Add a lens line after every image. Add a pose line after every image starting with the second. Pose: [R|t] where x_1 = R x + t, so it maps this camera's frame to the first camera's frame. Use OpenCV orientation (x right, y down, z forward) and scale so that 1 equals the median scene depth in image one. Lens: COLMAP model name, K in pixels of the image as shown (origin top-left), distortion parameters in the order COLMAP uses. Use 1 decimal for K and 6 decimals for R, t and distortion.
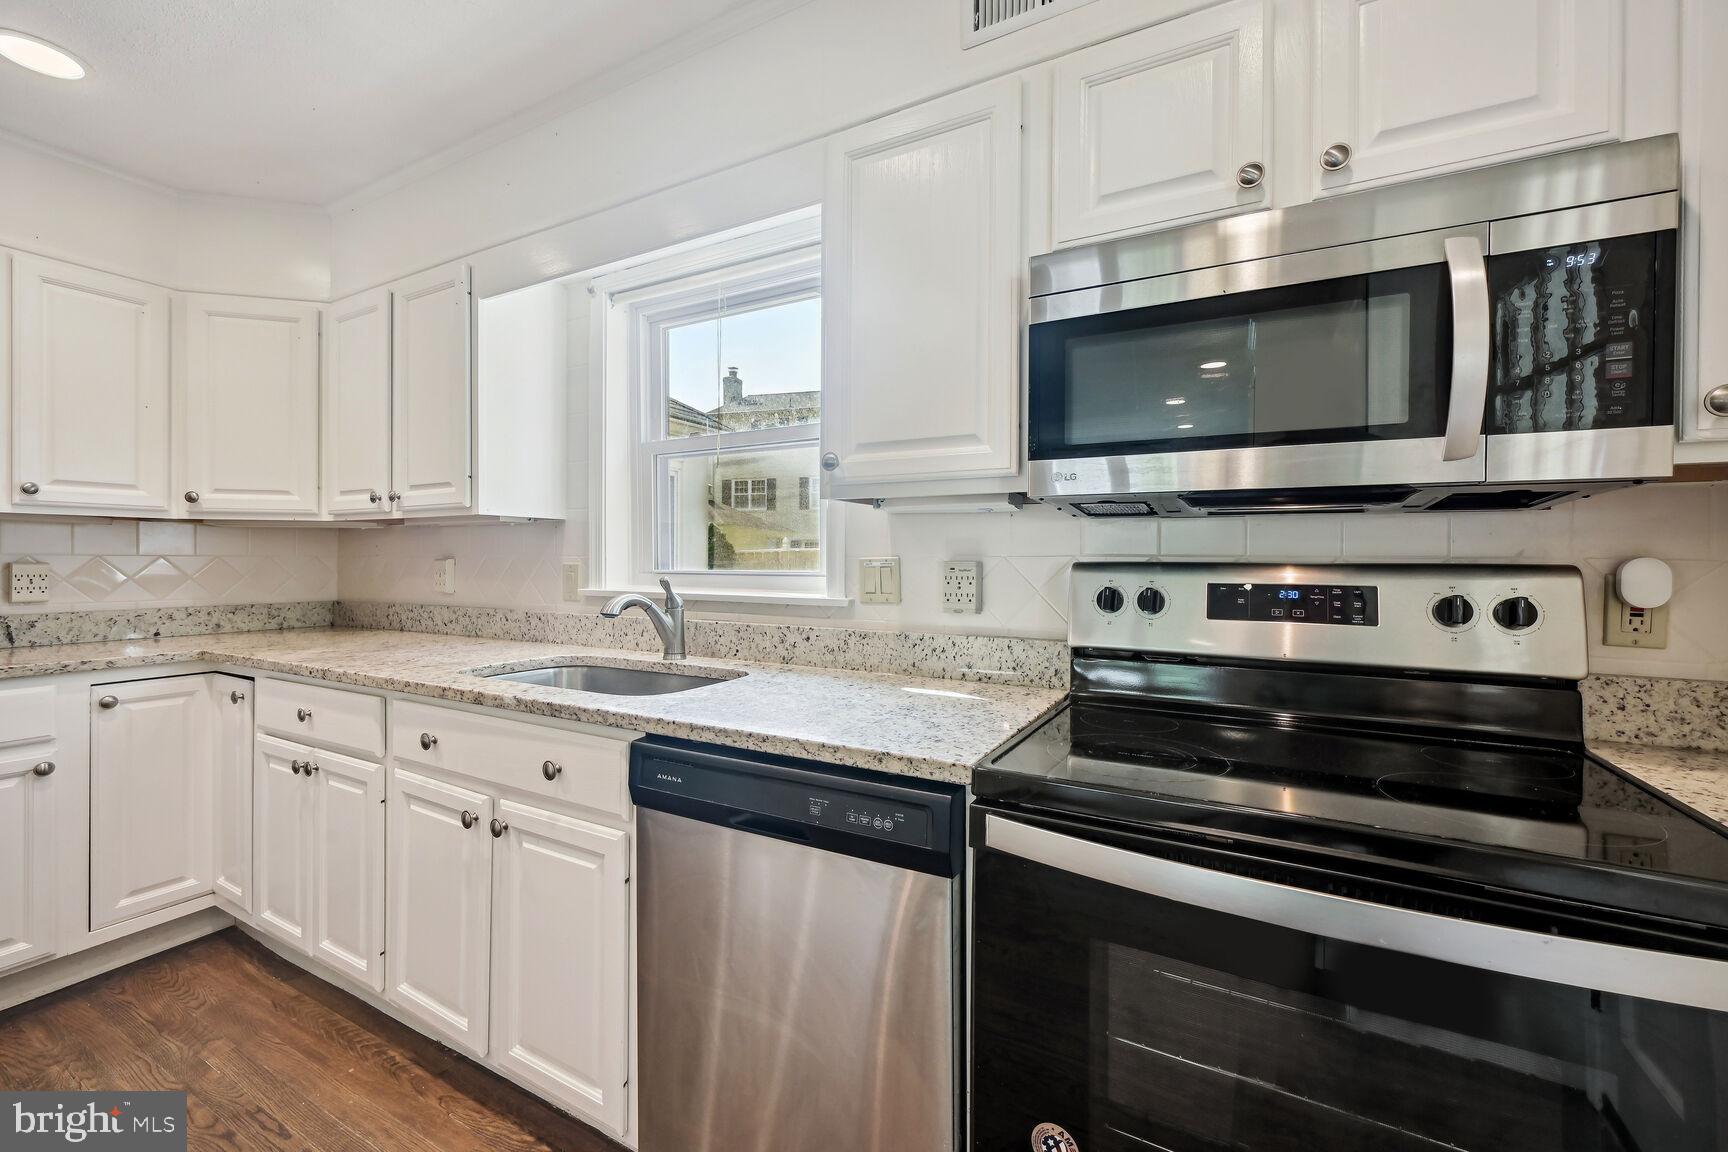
lens RADIAL K [[696.1, 0, 862.6], [0, 696.1, 570.5], [0, 0, 1]] dist [-0.006415, 0.000148]
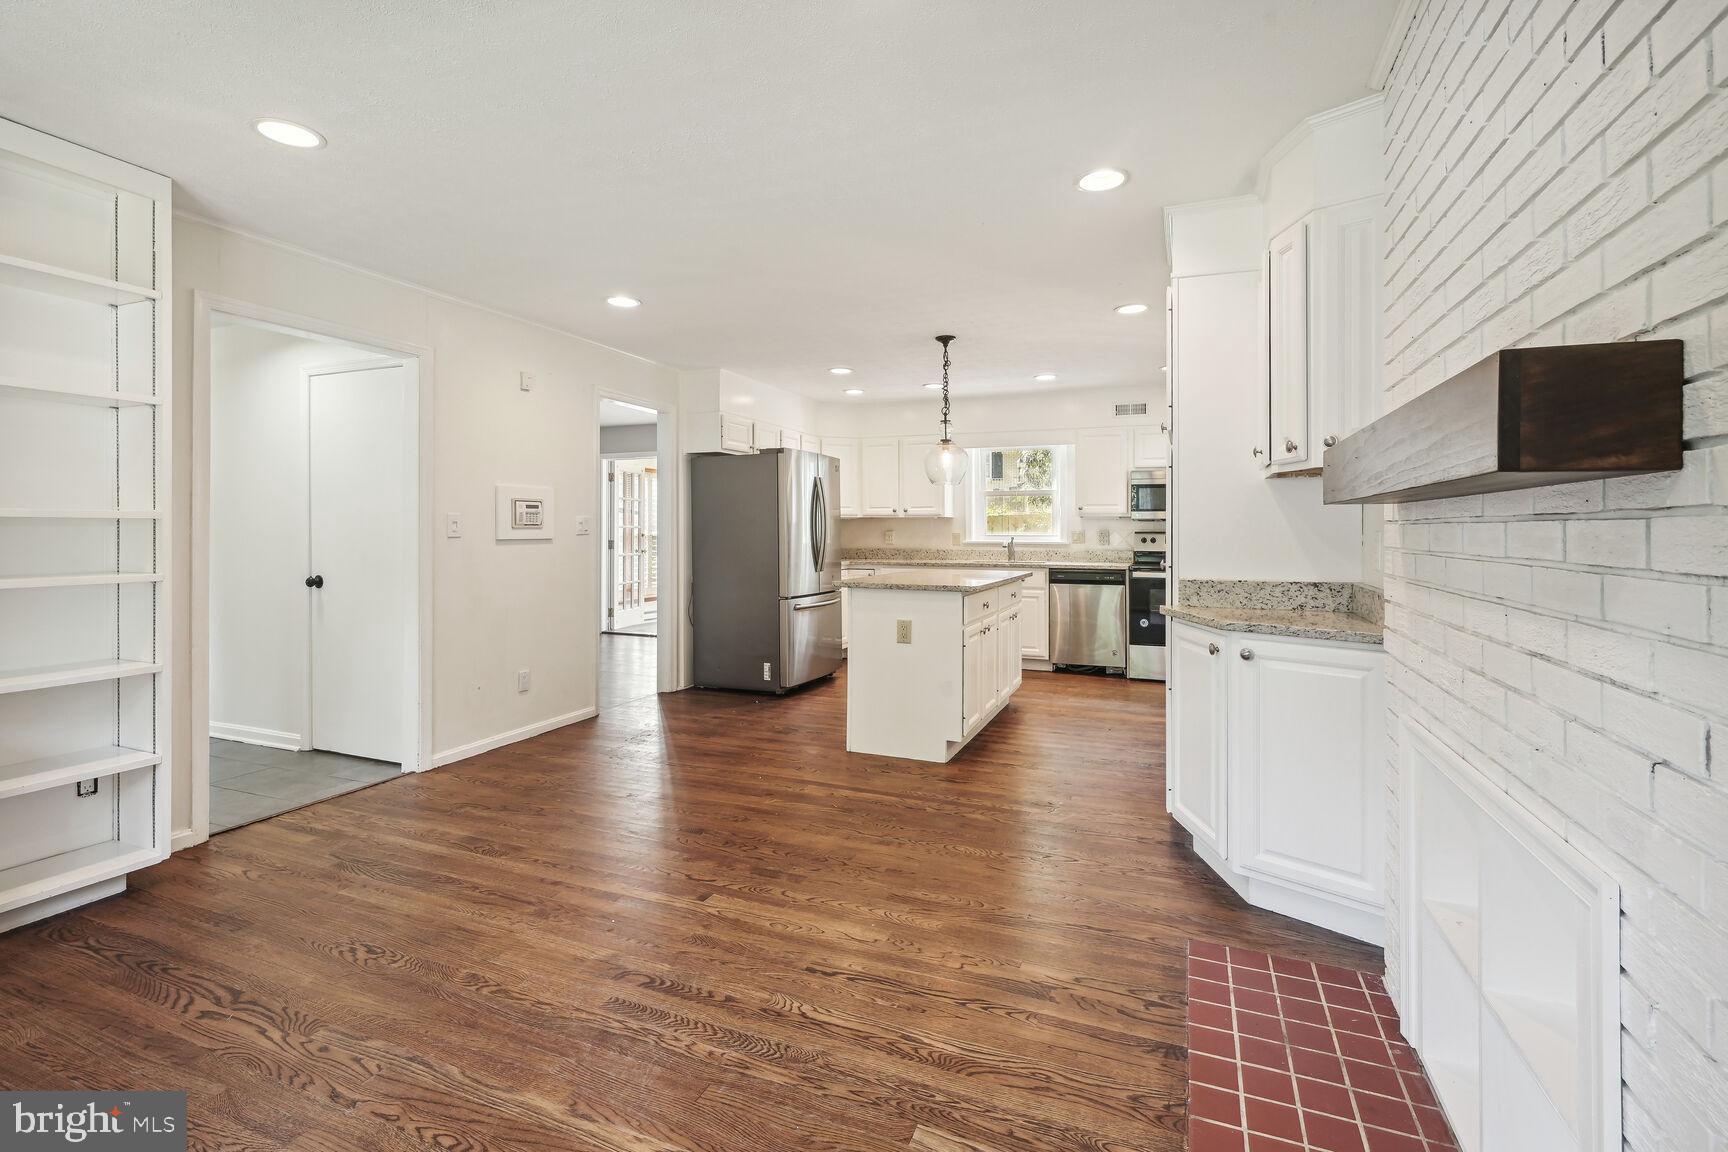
lens RADIAL K [[798.2, 0, 884.2], [0, 798.2, 536.6], [0, 0, 1]] dist [0.000886, 0.000481]
pose [[0.990886, -0.004400, 0.134628, -2.190725], [0.004590, 0.999989, -0.001106, 0.019795], [-0.134622, 0.001714, 0.990896, -4.254777]]
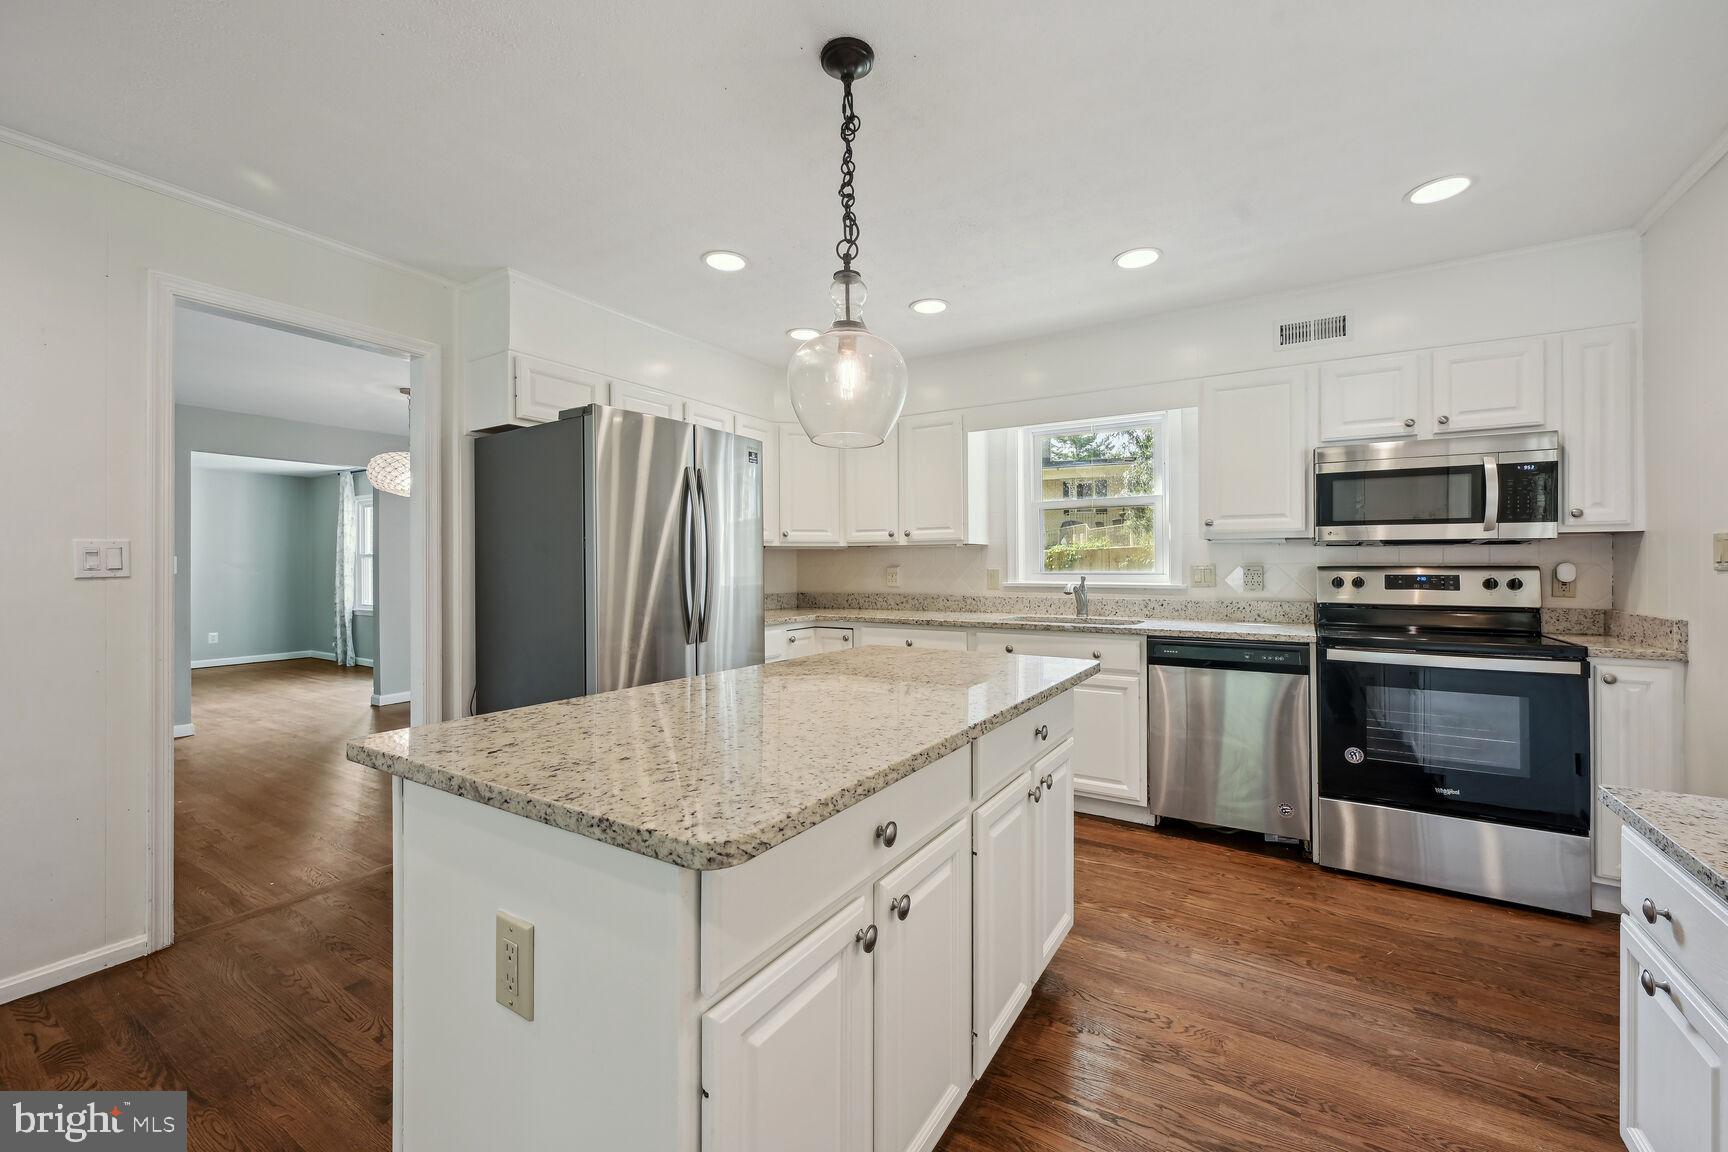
lens RADIAL K [[696.1, 0, 862.8], [0, 696.1, 573.3], [0, 0, 1]] dist [-0.006415, 0.000148]
pose [[0.997961, -0.006340, -0.063506, -1.207275], [0.006167, 0.999977, -0.002920, 0.009704], [0.063523, 0.002522, 0.997977, -1.579197]]
